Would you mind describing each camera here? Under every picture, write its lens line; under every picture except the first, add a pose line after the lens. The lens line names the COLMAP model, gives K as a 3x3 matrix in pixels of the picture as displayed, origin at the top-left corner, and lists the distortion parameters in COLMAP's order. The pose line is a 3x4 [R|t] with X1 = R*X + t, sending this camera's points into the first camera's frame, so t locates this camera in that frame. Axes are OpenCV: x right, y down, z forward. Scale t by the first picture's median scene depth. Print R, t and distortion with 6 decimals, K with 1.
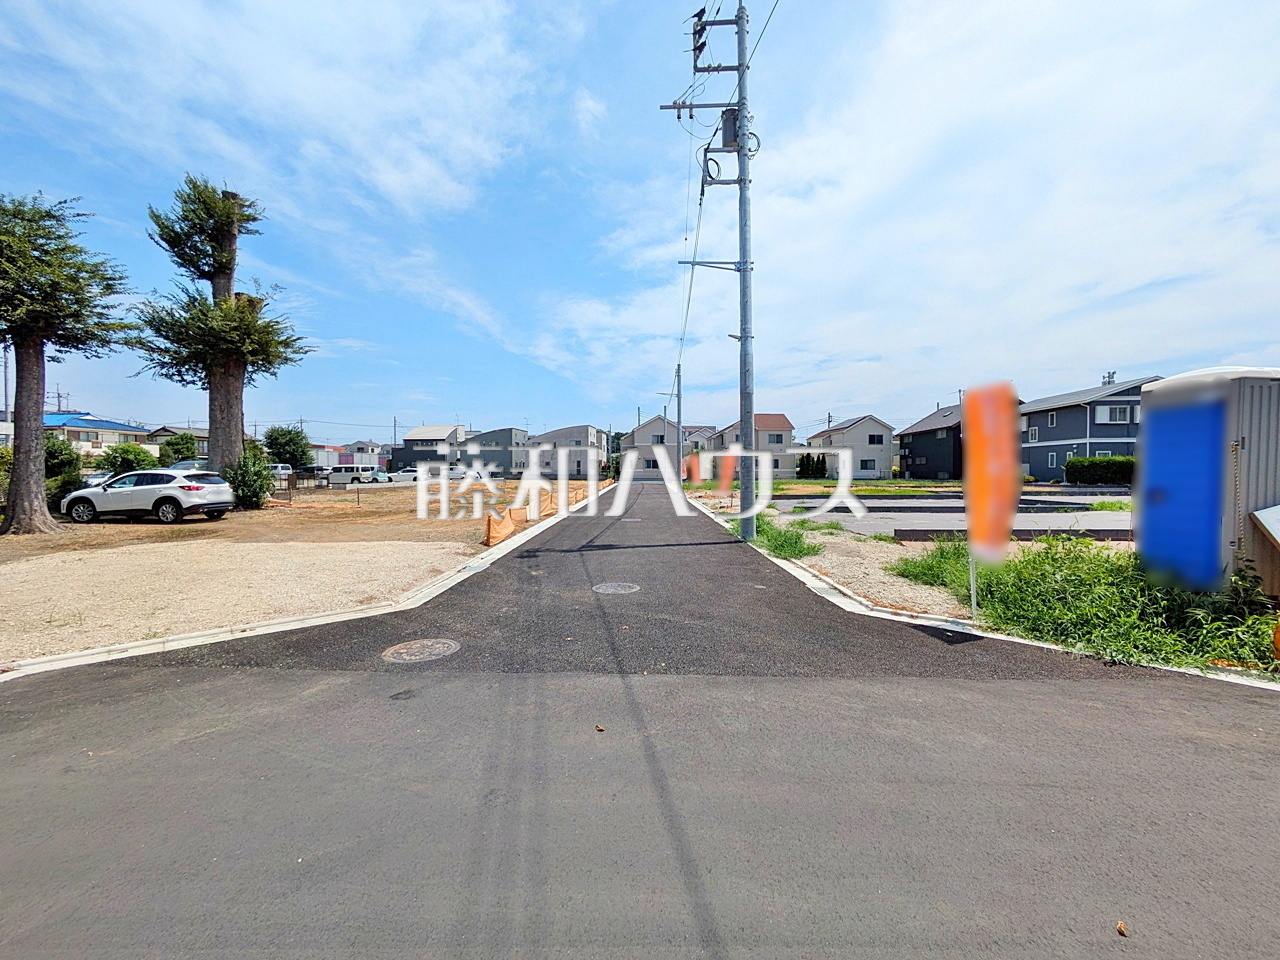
lens RADIAL K [[509.9, 0, 636.9], [0, 509.9, 483.1], [0, 0, 1]] dist [0.000278, 0.001130]
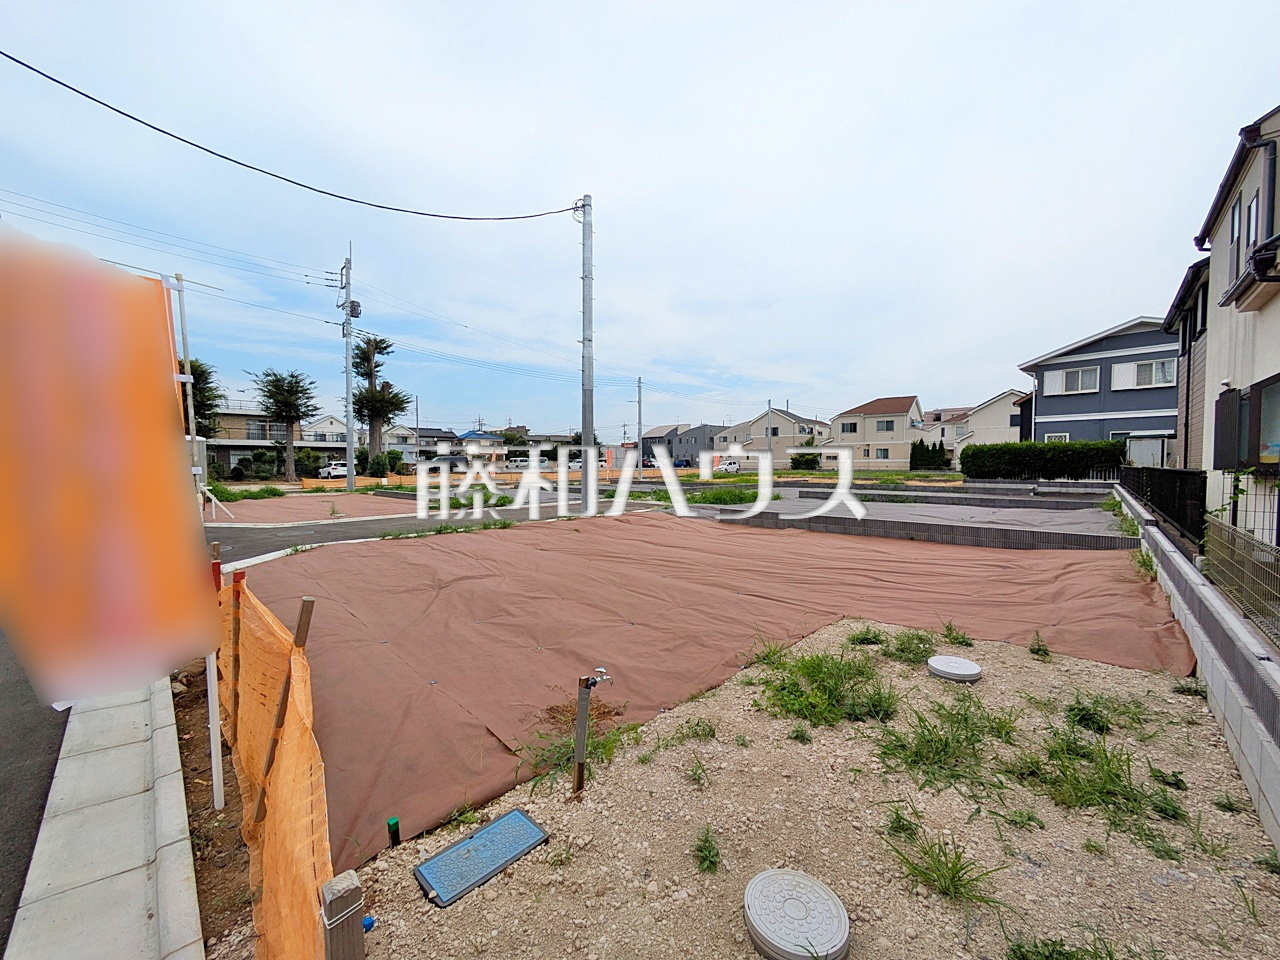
lens RADIAL K [[509.9, 0, 637.5], [0, 509.9, 472.6], [0, 0, 1]] dist [0.000278, 0.001130]
pose [[0.735181, 0.013471, -0.677737, 0.970984], [-0.015377, 0.999877, 0.003194, -0.001029], [0.677697, 0.008073, 0.735297, 0.076581]]
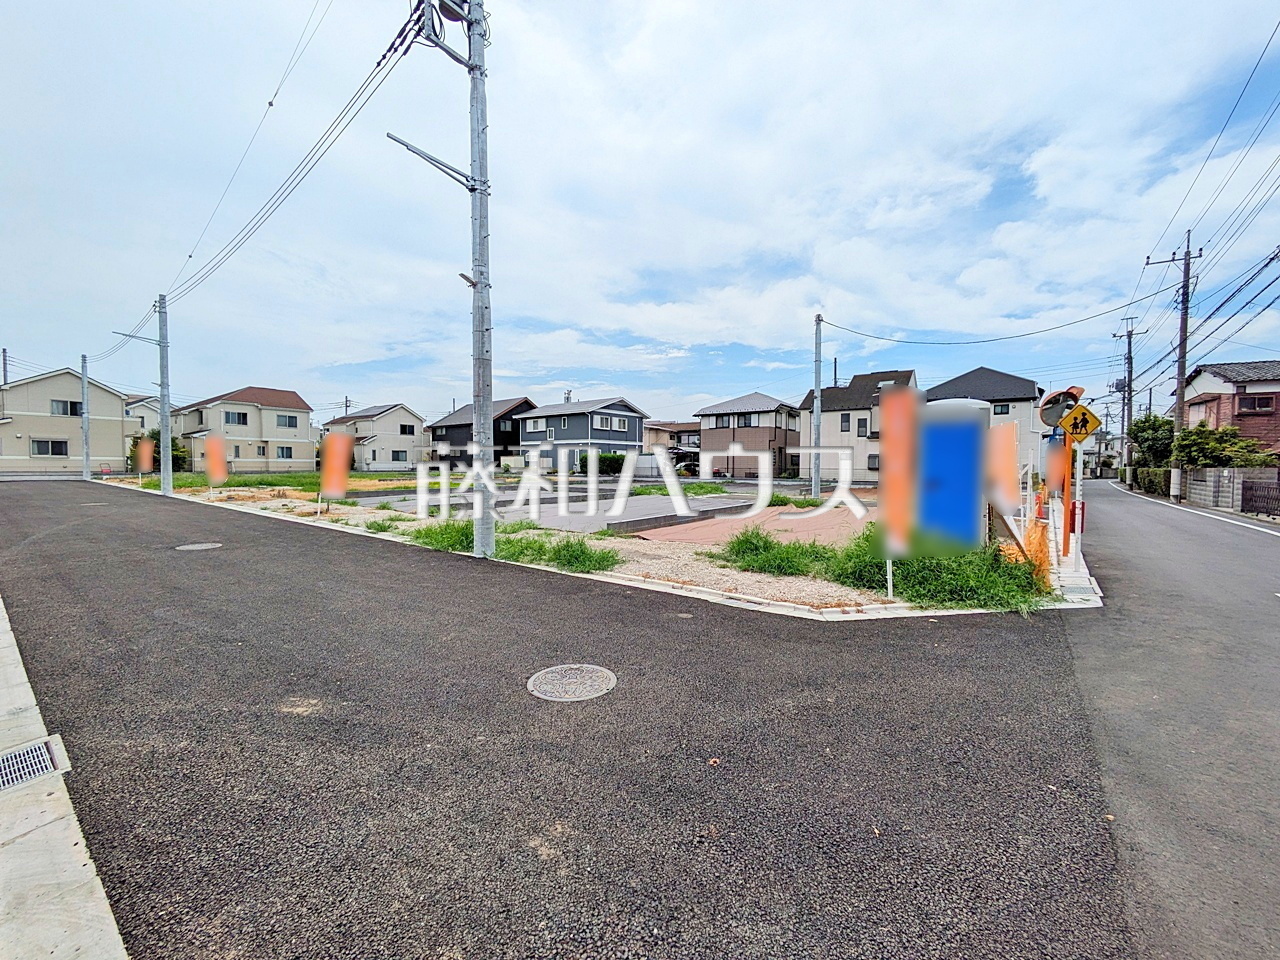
lens RADIAL K [[509.9, 0, 640.6], [0, 509.9, 479.4], [0, 0, 1]] dist [0.000278, 0.001130]
pose [[0.586659, -0.016994, 0.809656, -0.092797], [0.009478, 0.999855, 0.014119, -0.002830], [-0.809779, -0.000609, 0.586735, 0.134626]]
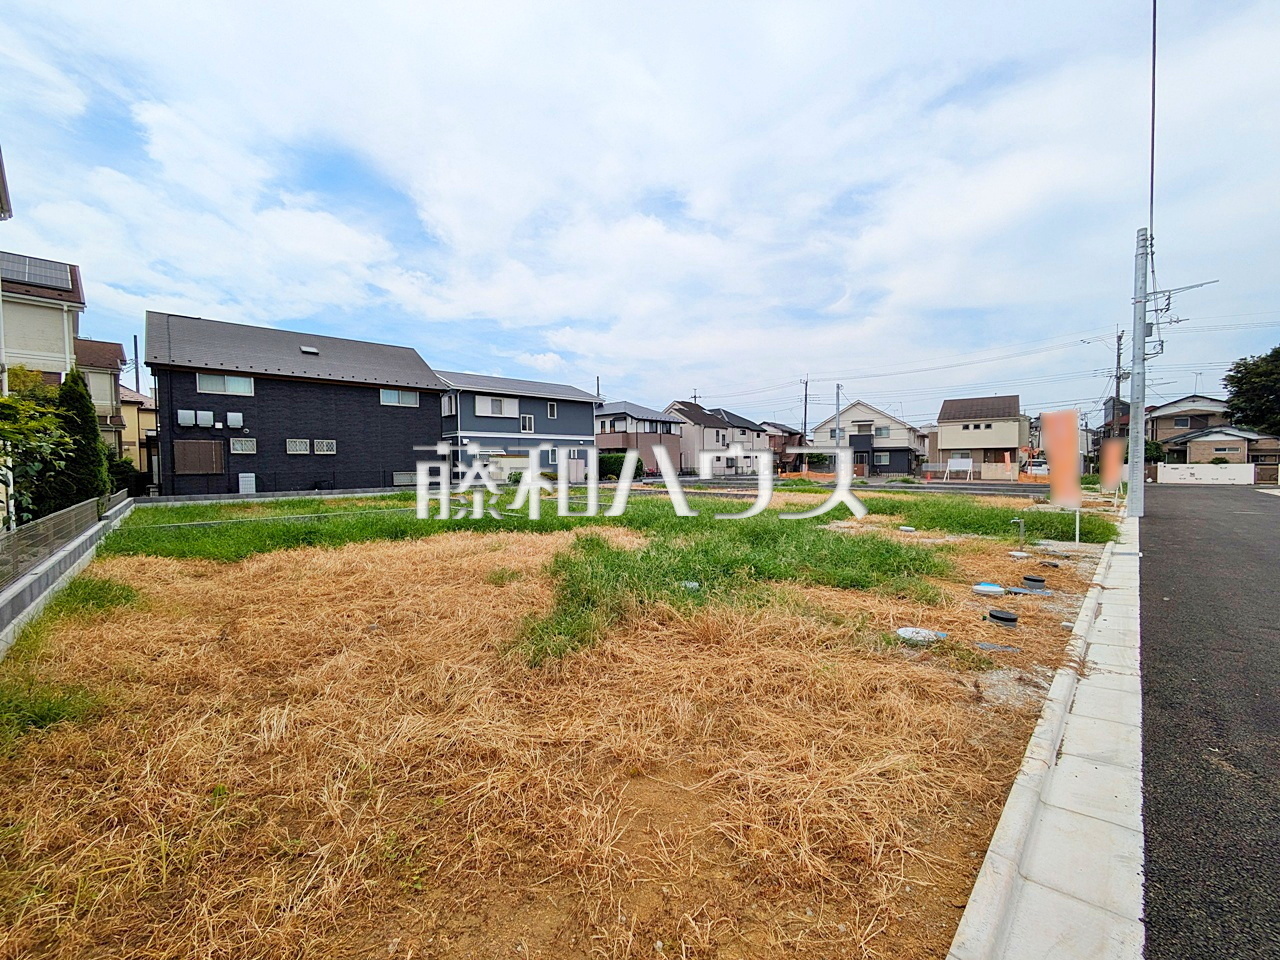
lens RADIAL K [[511.5, 0, 671.0], [0, 511.5, 518.1], [0, 0, 1]] dist [0.001376, 0.000192]
pose [[-0.757858, -0.055821, 0.650027, 0.066258], [0.028889, 0.992485, 0.118910, -0.041329], [-0.651780, 0.108895, -0.750550, 1.725655]]
